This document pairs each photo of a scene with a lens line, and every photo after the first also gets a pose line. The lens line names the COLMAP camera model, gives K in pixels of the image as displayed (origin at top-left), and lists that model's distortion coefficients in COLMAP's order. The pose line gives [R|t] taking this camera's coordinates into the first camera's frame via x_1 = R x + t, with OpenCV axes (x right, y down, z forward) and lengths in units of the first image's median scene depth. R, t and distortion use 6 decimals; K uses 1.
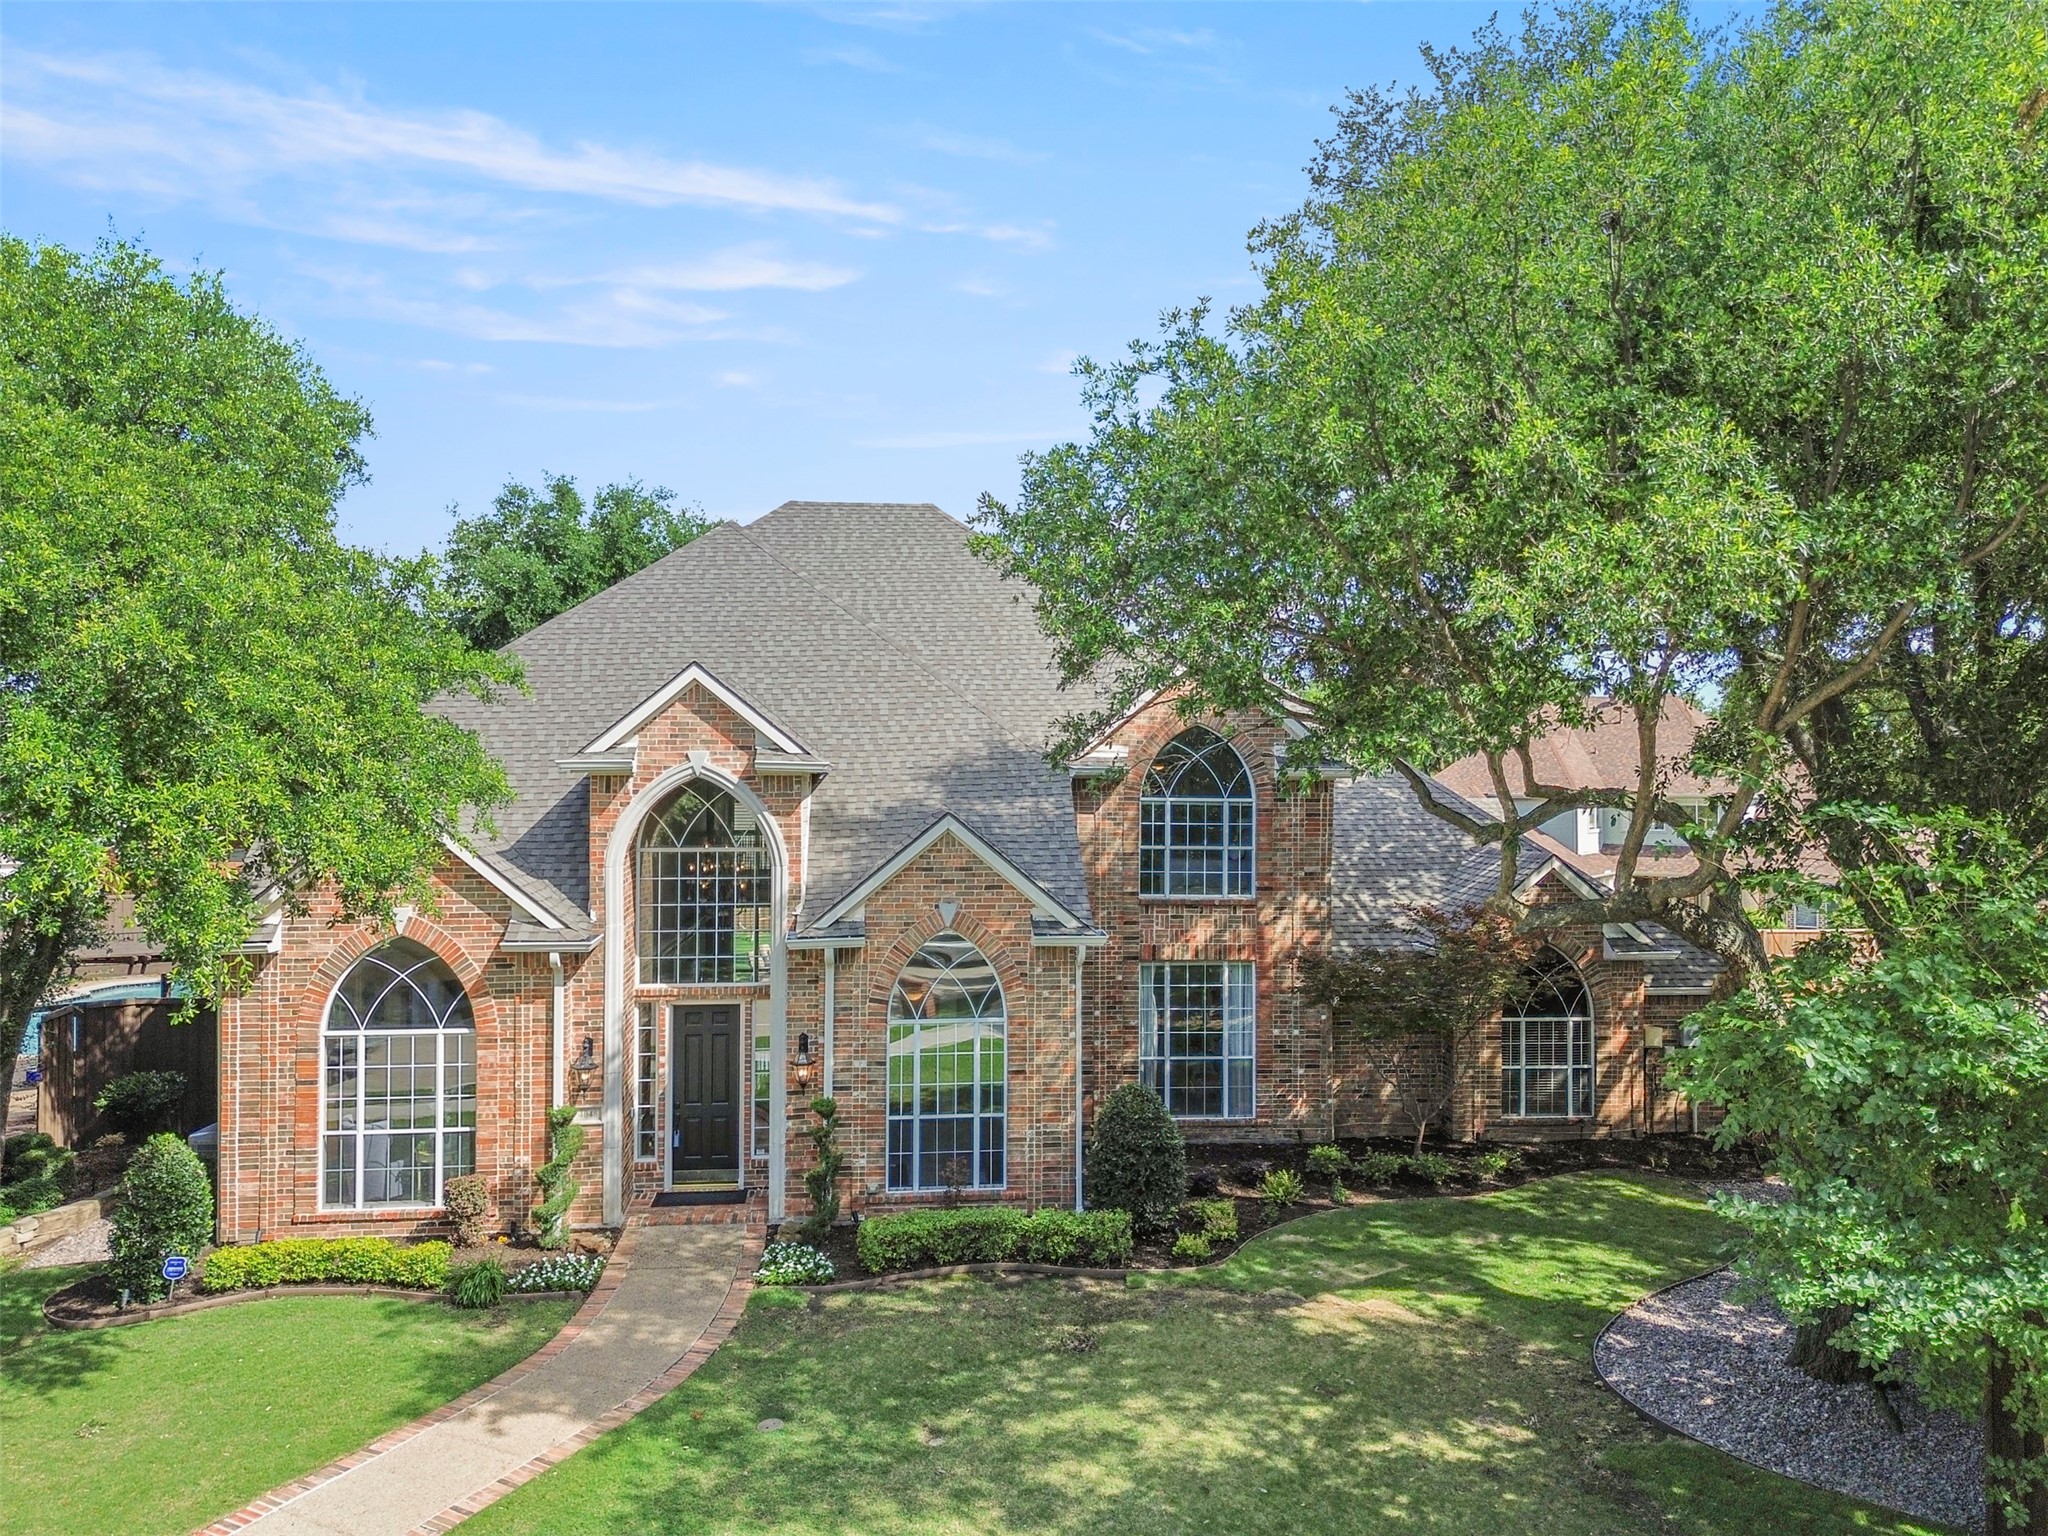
lens RADIAL K [[1466.1, 0, 1026.7], [0, 1466.1, 767.8], [0, 0, 1]] dist [0.043882, -0.026190]
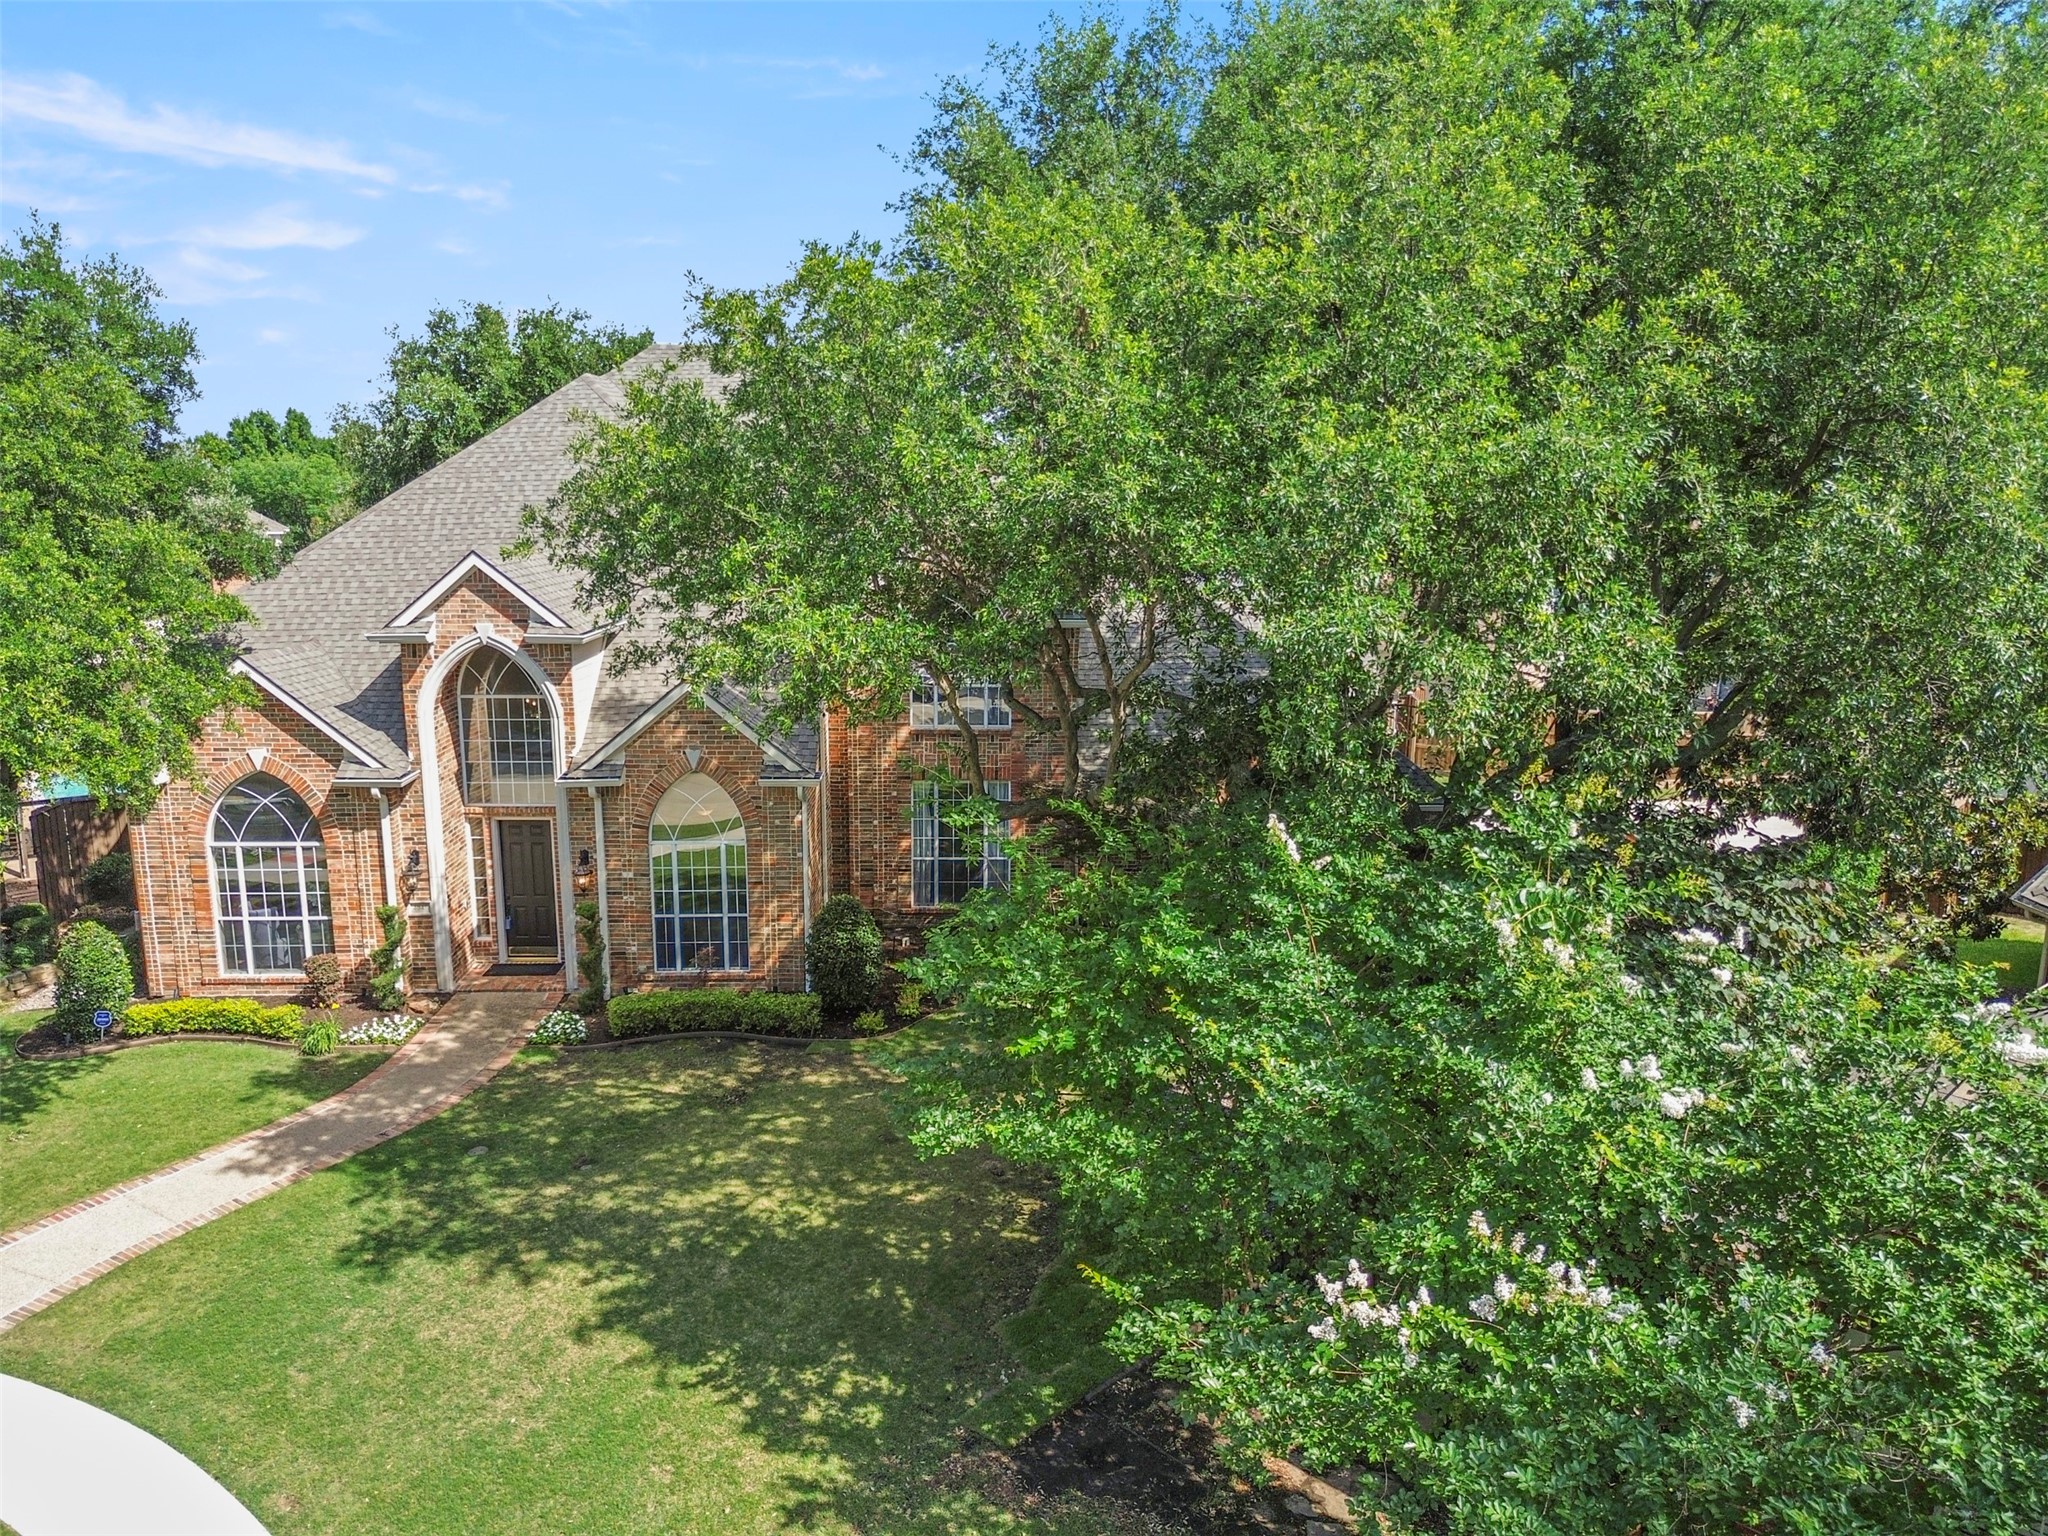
lens RADIAL K [[1466.1, 0, 1034.8], [0, 1466.1, 774.0], [0, 0, 1]] dist [0.043882, -0.026190]
pose [[0.996846, 0.016011, -0.077726, 0.331224], [-0.000320, 0.980237, 0.197826, -0.132519], [0.079357, -0.197177, 0.977151, -0.186297]]
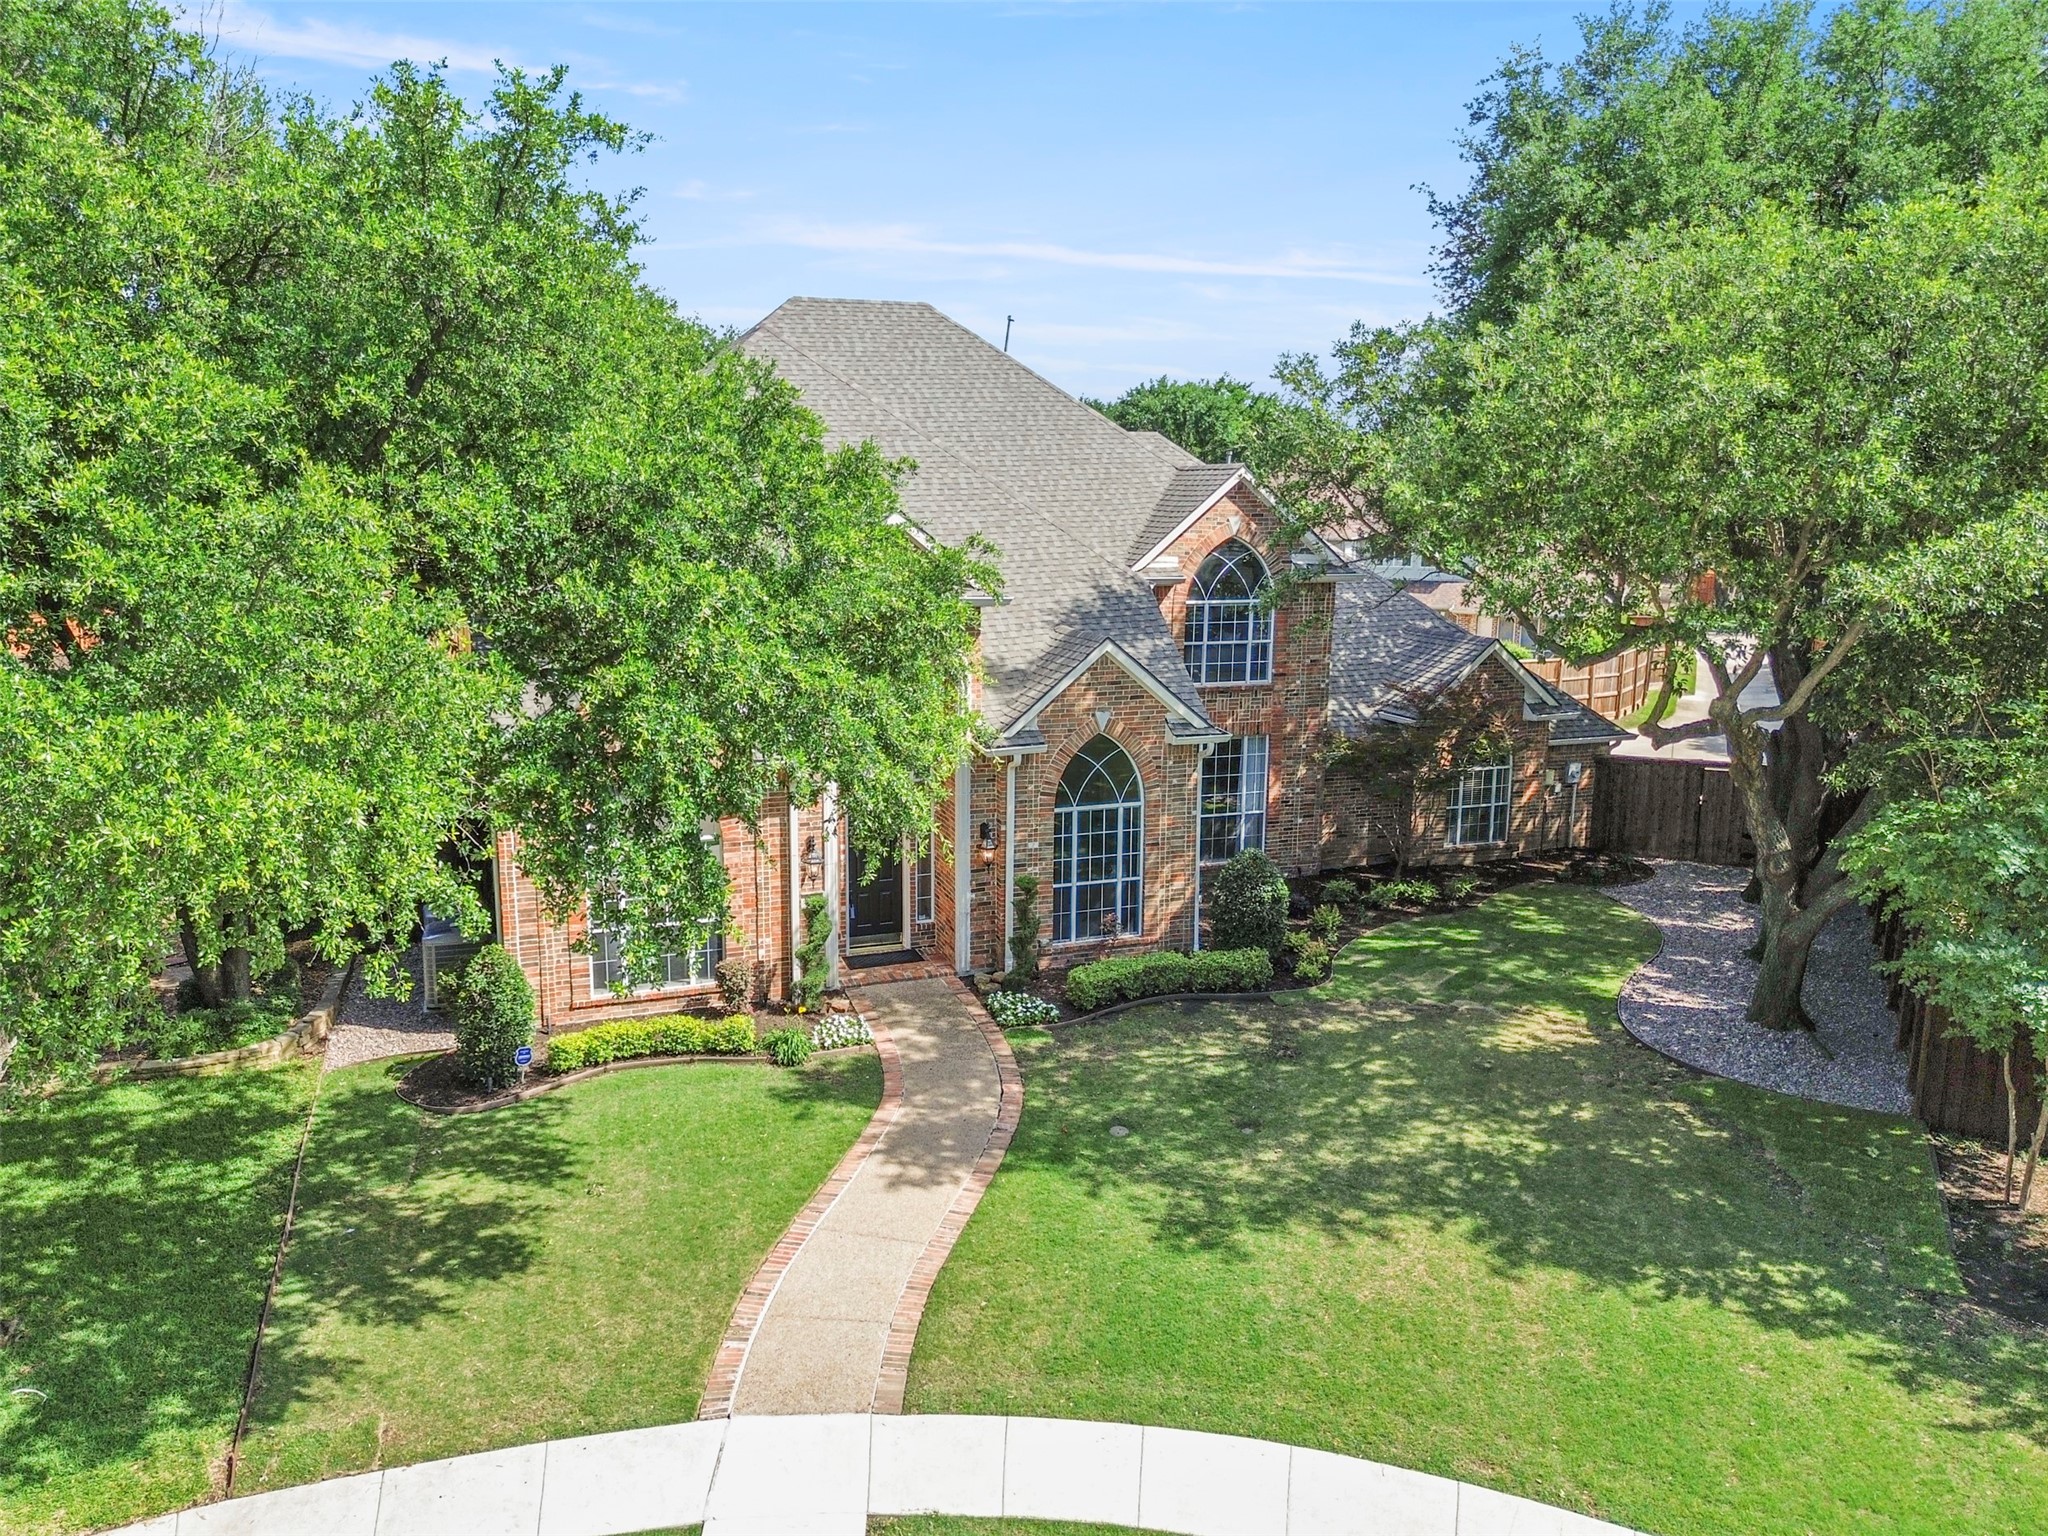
lens RADIAL K [[1466.1, 0, 1031.8], [0, 1466.1, 749.9], [0, 0, 1]] dist [0.043882, -0.026190]
pose [[0.968113, -0.039939, 0.247310, -0.409831], [-0.008946, 0.981068, 0.193455, -0.108177], [-0.250354, -0.189498, 0.949428, -0.126272]]
